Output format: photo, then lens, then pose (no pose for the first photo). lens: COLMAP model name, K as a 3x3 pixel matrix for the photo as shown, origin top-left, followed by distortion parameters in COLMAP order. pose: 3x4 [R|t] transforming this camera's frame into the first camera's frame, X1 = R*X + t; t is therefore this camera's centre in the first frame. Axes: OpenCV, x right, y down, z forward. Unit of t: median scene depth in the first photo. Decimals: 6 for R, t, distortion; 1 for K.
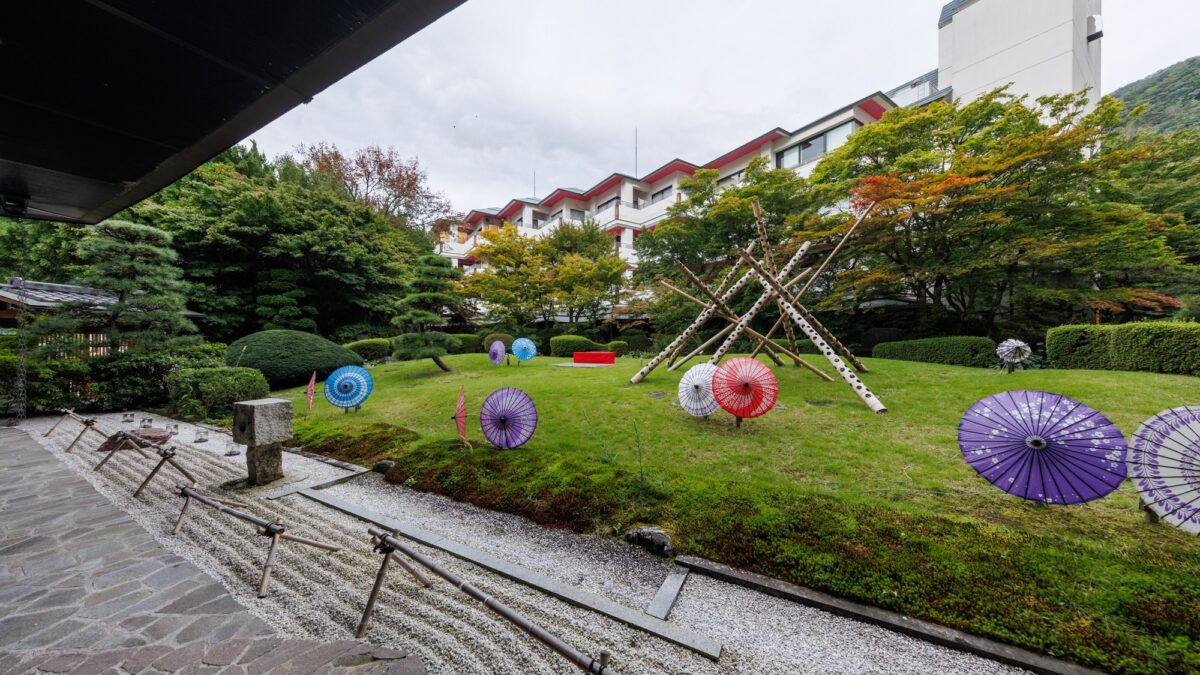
lens RADIAL K [[621.7, 0, 574.6], [0, 621.7, 342.8], [0, 0, 1]] dist [0.020697, -0.001165]
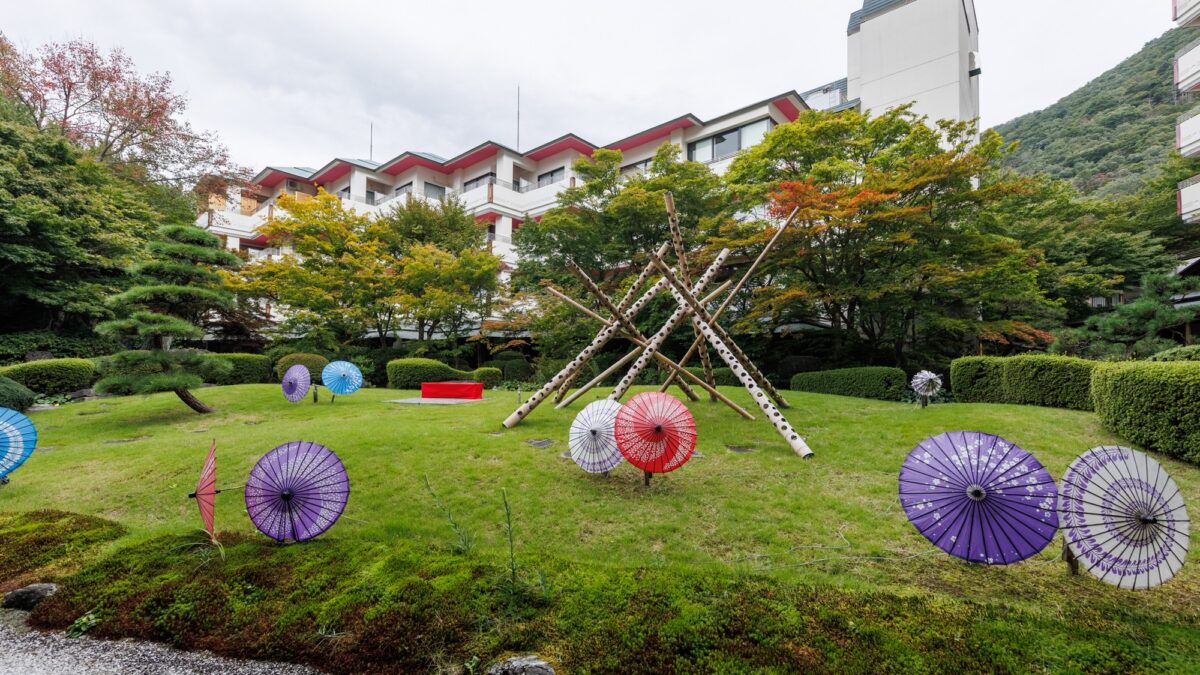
lens RADIAL K [[621.7, 0, 574.6], [0, 621.7, 342.8], [0, 0, 1]] dist [0.020697, -0.001165]
pose [[0.983608, 0.022217, 0.178946, 0.036359], [-0.015751, 0.999173, -0.037476, -0.005202], [-0.179631, 0.034043, 0.983145, 0.249856]]
